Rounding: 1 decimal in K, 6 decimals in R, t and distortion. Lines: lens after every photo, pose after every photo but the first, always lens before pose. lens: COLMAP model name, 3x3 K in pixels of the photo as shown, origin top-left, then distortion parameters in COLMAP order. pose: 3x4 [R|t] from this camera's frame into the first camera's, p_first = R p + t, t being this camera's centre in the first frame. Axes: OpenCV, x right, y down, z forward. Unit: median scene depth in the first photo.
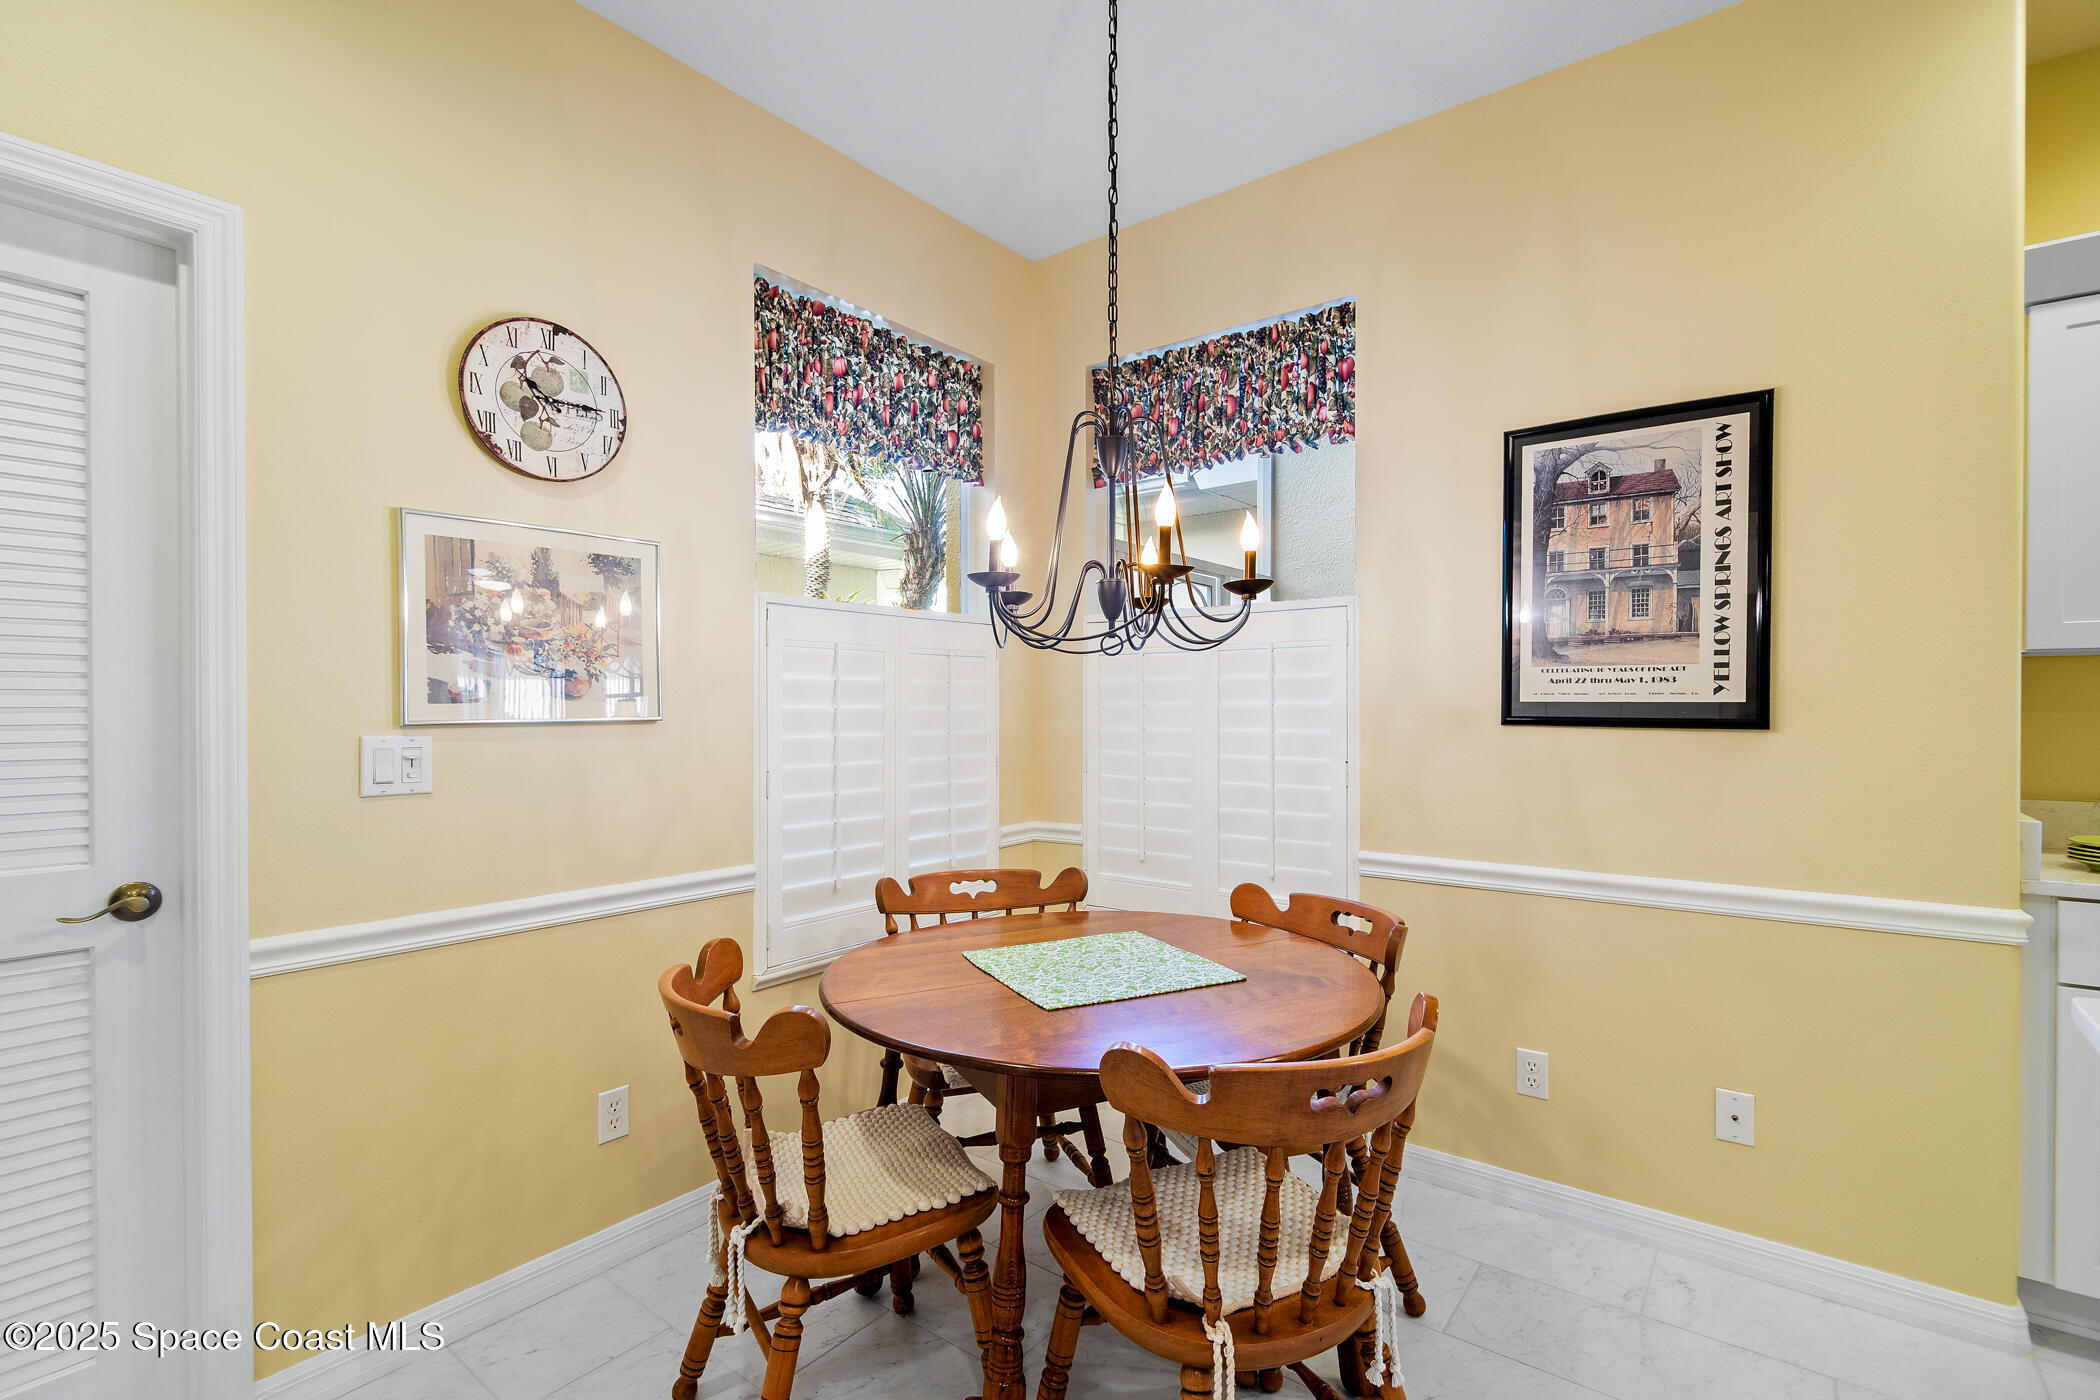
lens RADIAL K [[952.8, 0, 1054.2], [0, 952.8, 707.7], [0, 0, 1]] dist [0.005058, -0.003672]
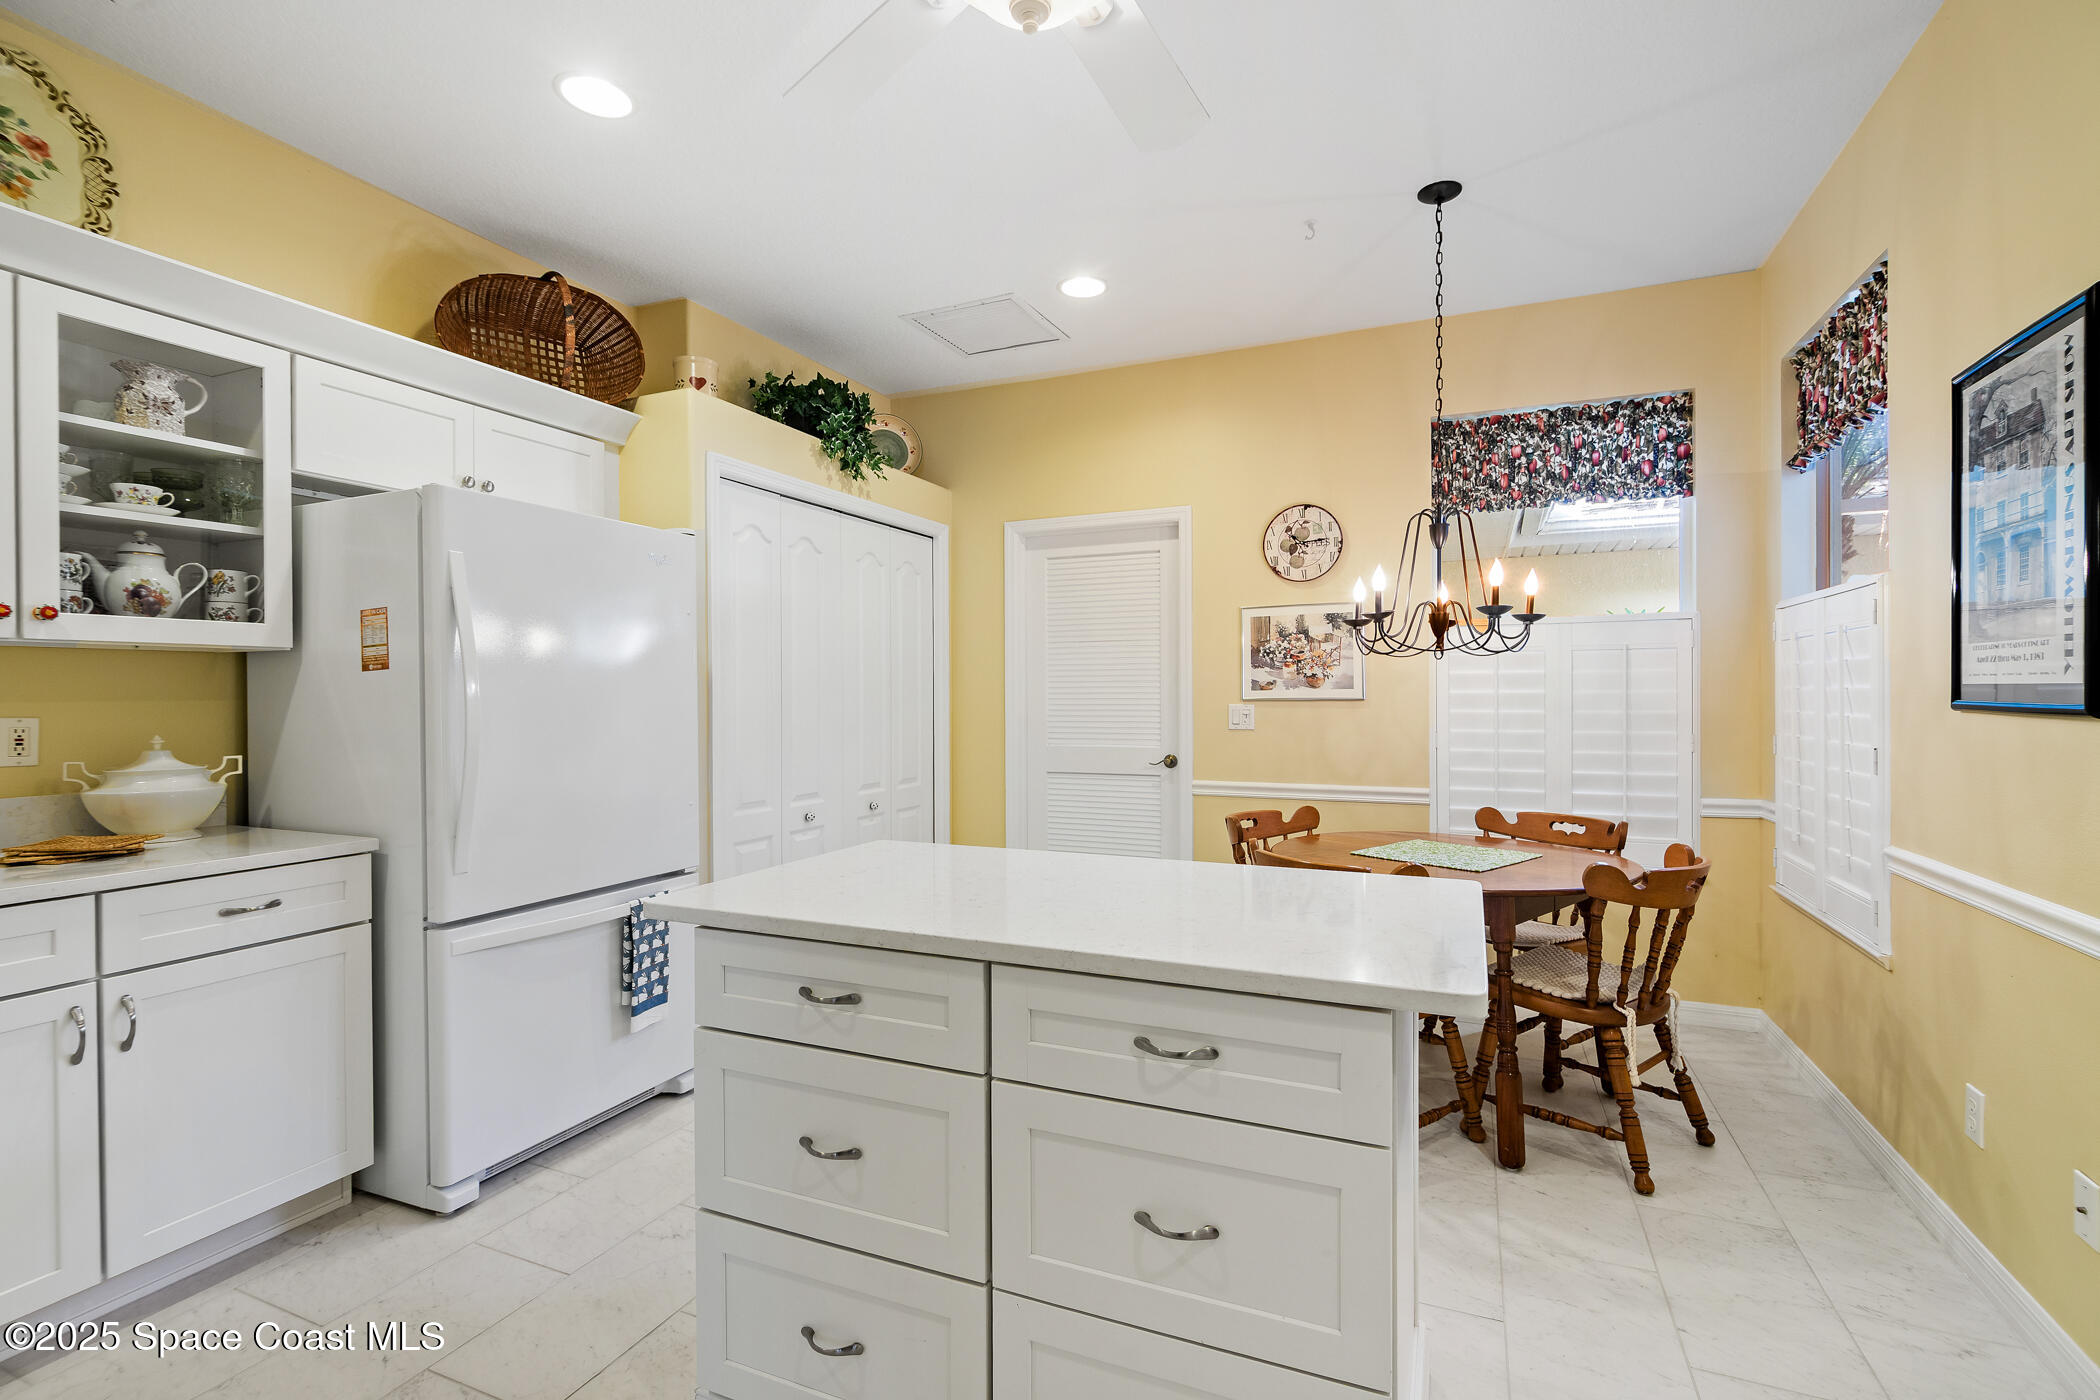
lens RADIAL K [[952.8, 0, 1050.1], [0, 952.8, 691.7], [0, 0, 1]] dist [0.005058, -0.003672]
pose [[0.241044, -0.002029, -0.970512, 1.267654], [0.000961, 0.999998, -0.001852, 0.001705], [0.970514, -0.000487, 0.241045, -0.020346]]
